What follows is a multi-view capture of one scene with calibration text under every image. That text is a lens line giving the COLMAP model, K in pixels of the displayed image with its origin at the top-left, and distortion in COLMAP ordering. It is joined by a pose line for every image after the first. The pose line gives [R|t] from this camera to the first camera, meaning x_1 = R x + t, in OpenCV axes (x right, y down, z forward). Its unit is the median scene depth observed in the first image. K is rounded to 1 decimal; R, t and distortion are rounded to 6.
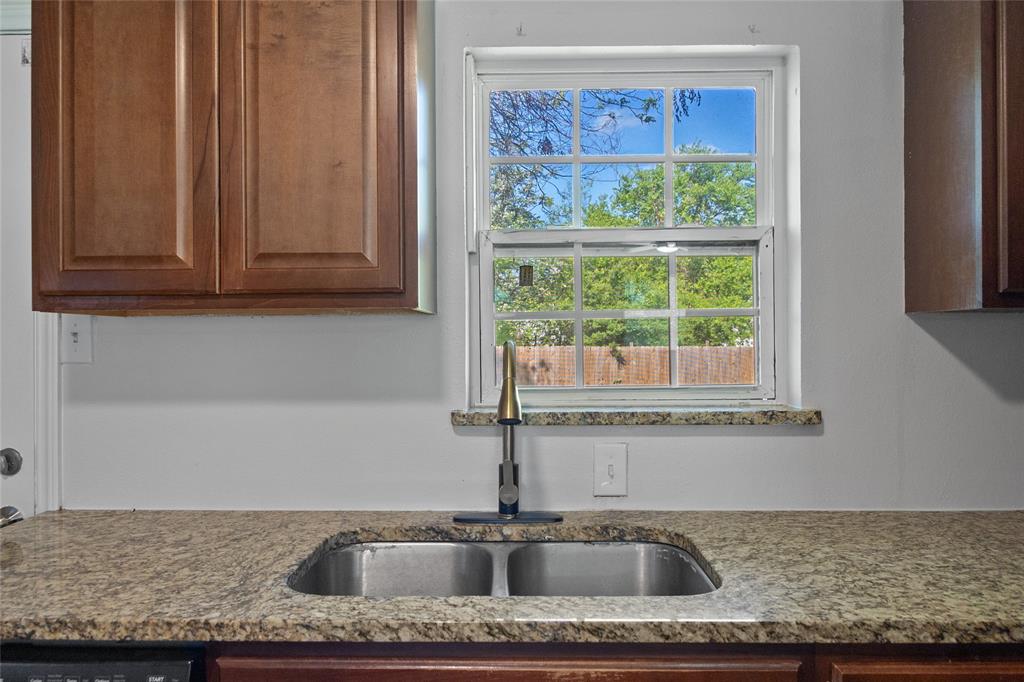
lens RADIAL K [[715.5, 0, 516.9], [0, 715.5, 340.3], [0, 0, 1]] dist [-0.002620, 0.000596]
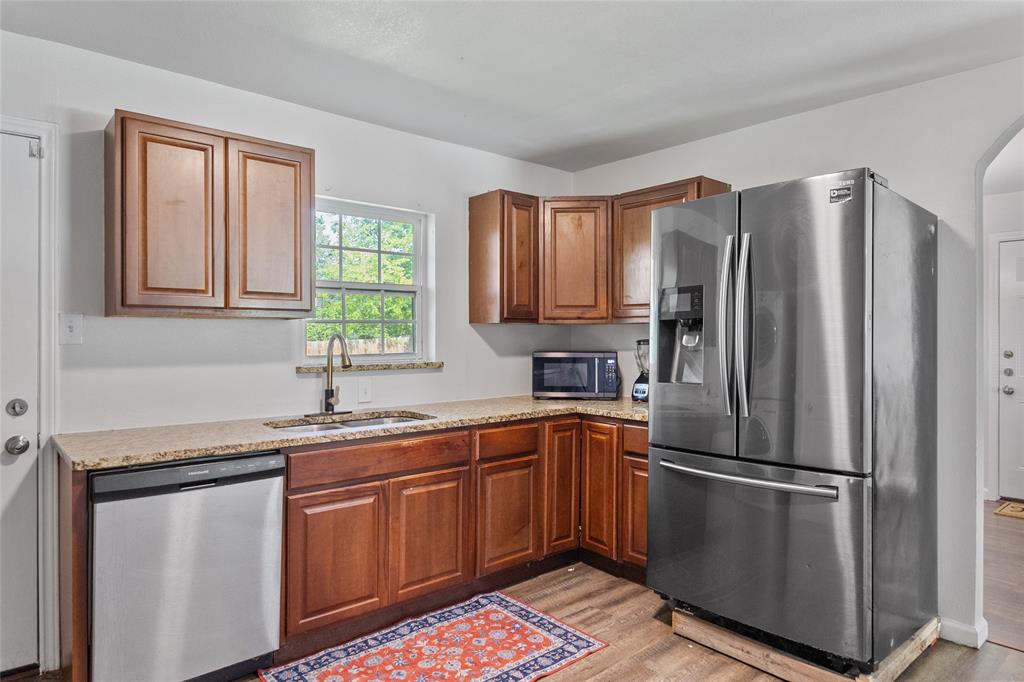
lens RADIAL K [[613.0, 0, 515.7], [0, 613.0, 339.1], [0, 0, 1]] dist [0.004706, 0.000916]
pose [[0.738283, 0.001493, 0.674489, -1.008632], [-0.000124, 0.999998, -0.002077, 0.027421], [-0.674491, 0.001450, 0.738282, -0.913657]]
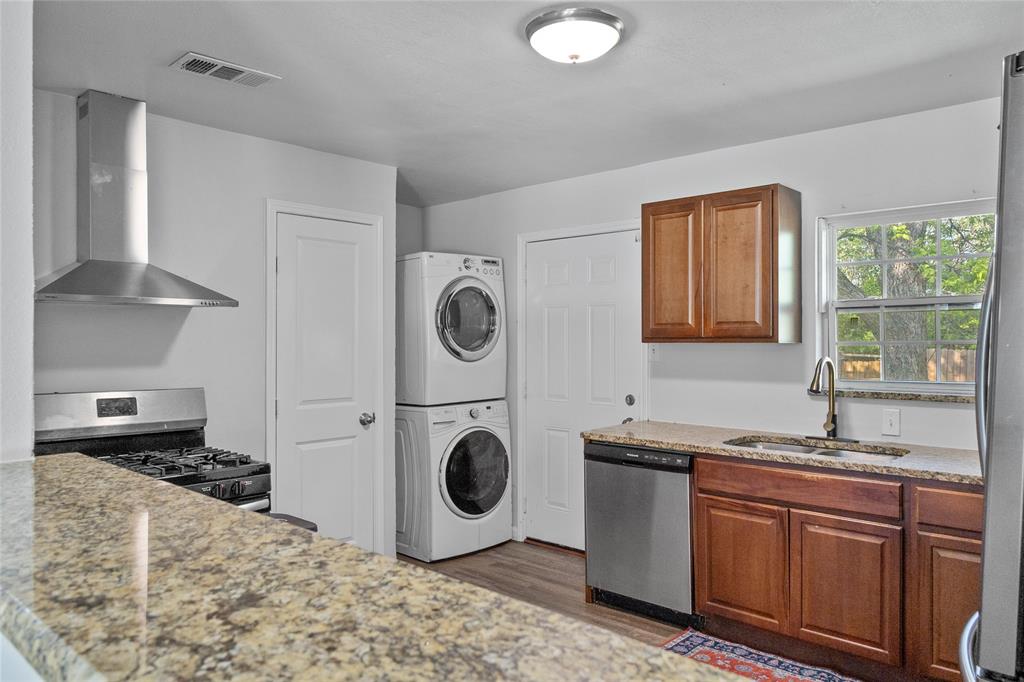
lens RADIAL K [[715.5, 0, 516.9], [0, 715.5, 340.3], [0, 0, 1]] dist [-0.002620, 0.000596]
pose [[0.752208, 0.004133, -0.658912, 0.806359], [-0.003685, 0.999991, 0.002065, -0.056555], [0.658915, 0.000874, 0.752217, -1.441339]]
